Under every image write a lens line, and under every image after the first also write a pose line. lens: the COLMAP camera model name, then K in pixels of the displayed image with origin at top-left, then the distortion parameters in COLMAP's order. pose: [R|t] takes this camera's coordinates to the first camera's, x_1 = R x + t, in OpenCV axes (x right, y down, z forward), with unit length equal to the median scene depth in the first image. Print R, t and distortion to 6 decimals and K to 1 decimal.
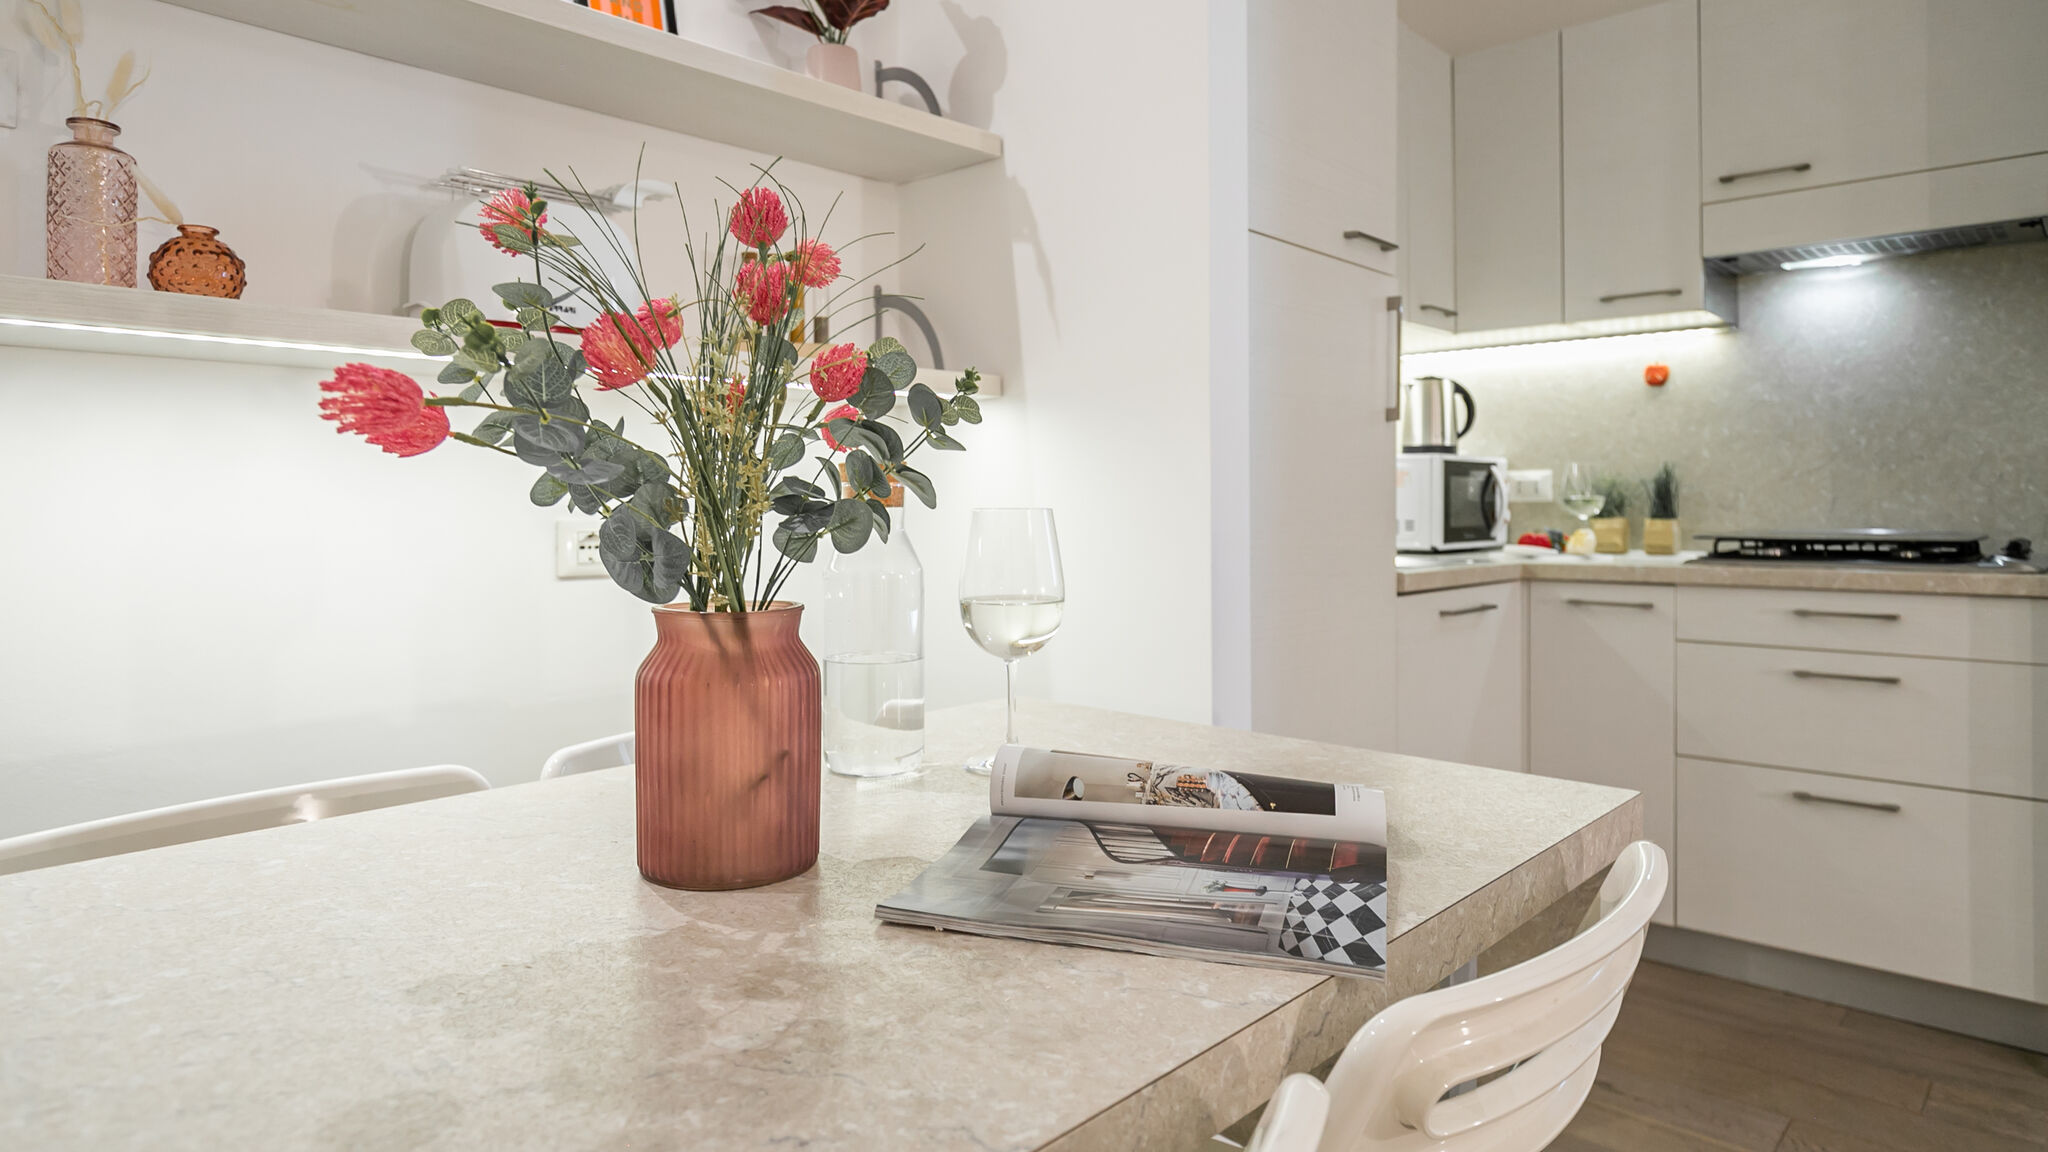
lens RADIAL K [[1208.4, 0, 1030.5], [0, 1208.4, 503.9], [0, 0, 1]] dist [-0.011222, 0.005928]
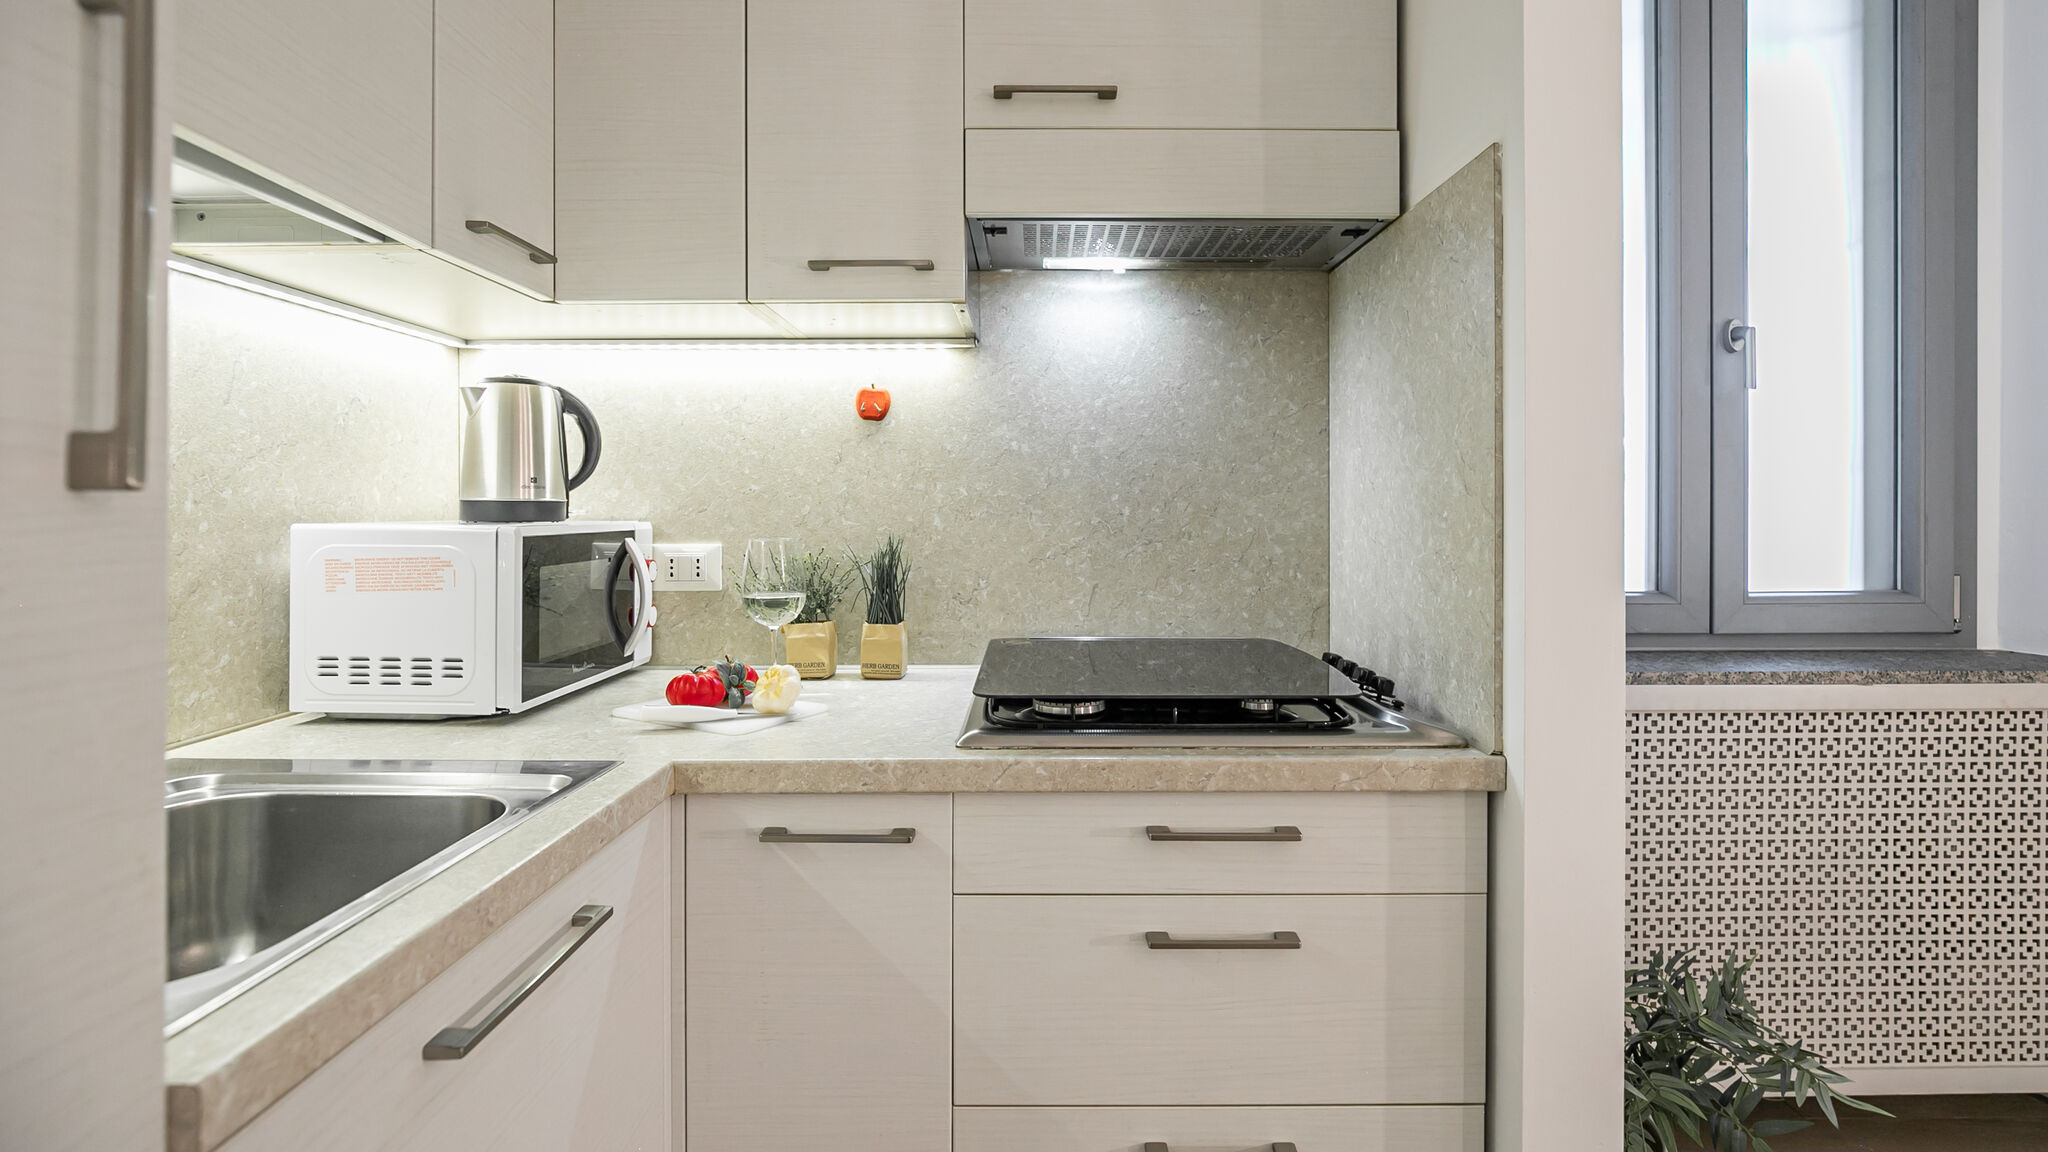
lens RADIAL K [[941.5, 0, 1019.6], [0, 941.5, 509.2], [0, 0, 1]] dist [-0.014504, 0.003257]
pose [[0.745188, 0.003103, 0.666847, 0.265047], [-0.003086, 0.999995, -0.001204, -0.055210], [-0.666847, -0.001161, 0.745193, 0.638410]]
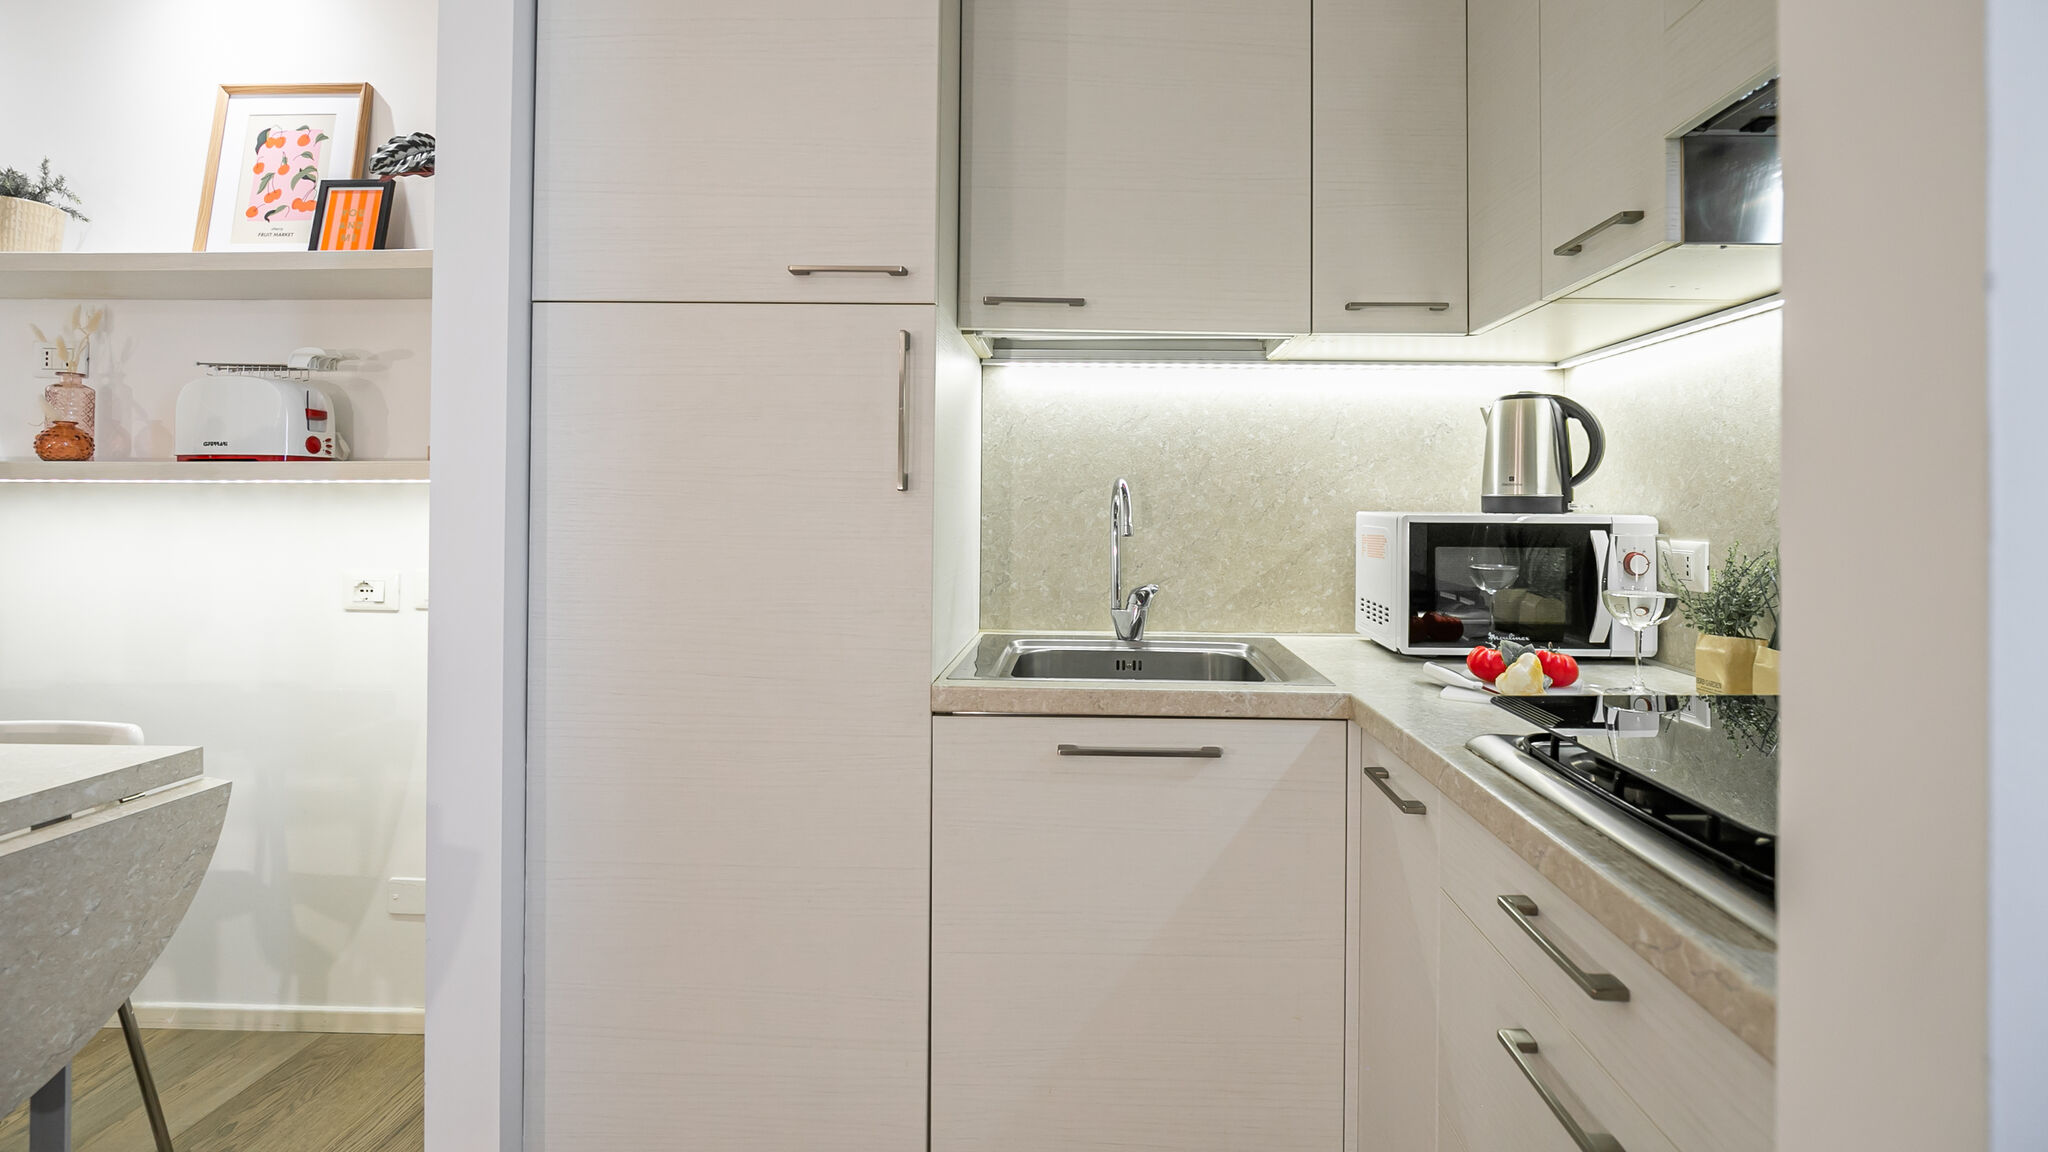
lens RADIAL K [[941.5, 0, 1075.9], [0, 941.5, 499.8], [0, 0, 1]] dist [-0.014504, 0.003257]
pose [[0.657681, 0.002924, -0.753291, 0.700172], [-0.009706, 0.999942, -0.004593, -0.051528], [0.753234, 0.010332, 0.657671, 0.575630]]
